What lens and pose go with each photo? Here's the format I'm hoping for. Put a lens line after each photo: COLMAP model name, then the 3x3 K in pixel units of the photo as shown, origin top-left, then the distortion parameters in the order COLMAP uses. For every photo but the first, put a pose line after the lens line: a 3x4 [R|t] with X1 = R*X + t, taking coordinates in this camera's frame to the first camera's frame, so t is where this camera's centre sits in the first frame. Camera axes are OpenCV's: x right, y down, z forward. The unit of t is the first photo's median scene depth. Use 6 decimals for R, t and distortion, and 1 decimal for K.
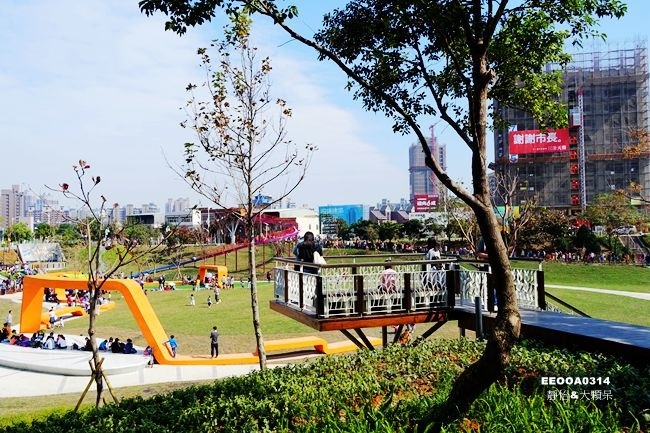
lens RADIAL K [[564.5, 0, 325.0], [0, 564.5, 216.5], [0, 0, 1]] dist [-0.006240, -0.001971]
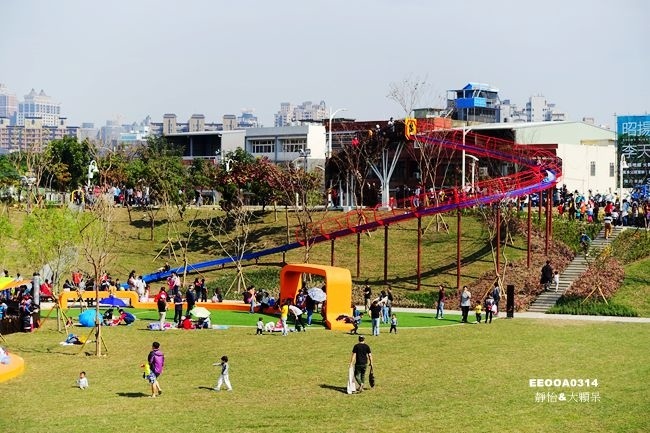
lens RADIAL K [[1223.0, 0, 325.0], [0, 1223.0, 216.5], [0, 0, 1]] dist [-0.018849, -0.101678]
pose [[0.968929, 0.028133, -0.245735, 0.003264], [-0.014100, 0.998177, 0.058682, 0.006040], [0.246938, -0.053394, 0.967559, 0.181594]]
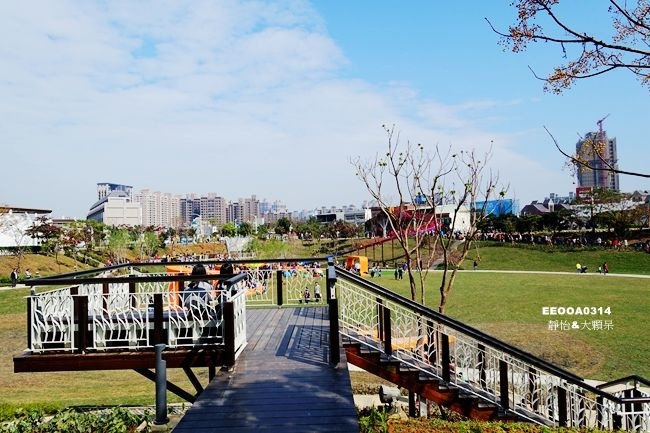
lens RADIAL K [[455.4, 0, 325.0], [0, 455.4, 216.5], [0, 0, 1]] dist [0.000215, -0.000597]
pose [[0.926408, -0.025470, -0.375659, 0.079272], [0.027819, 0.999613, 0.000830, 0.001731], [0.375492, -0.011219, 0.926758, 0.082001]]
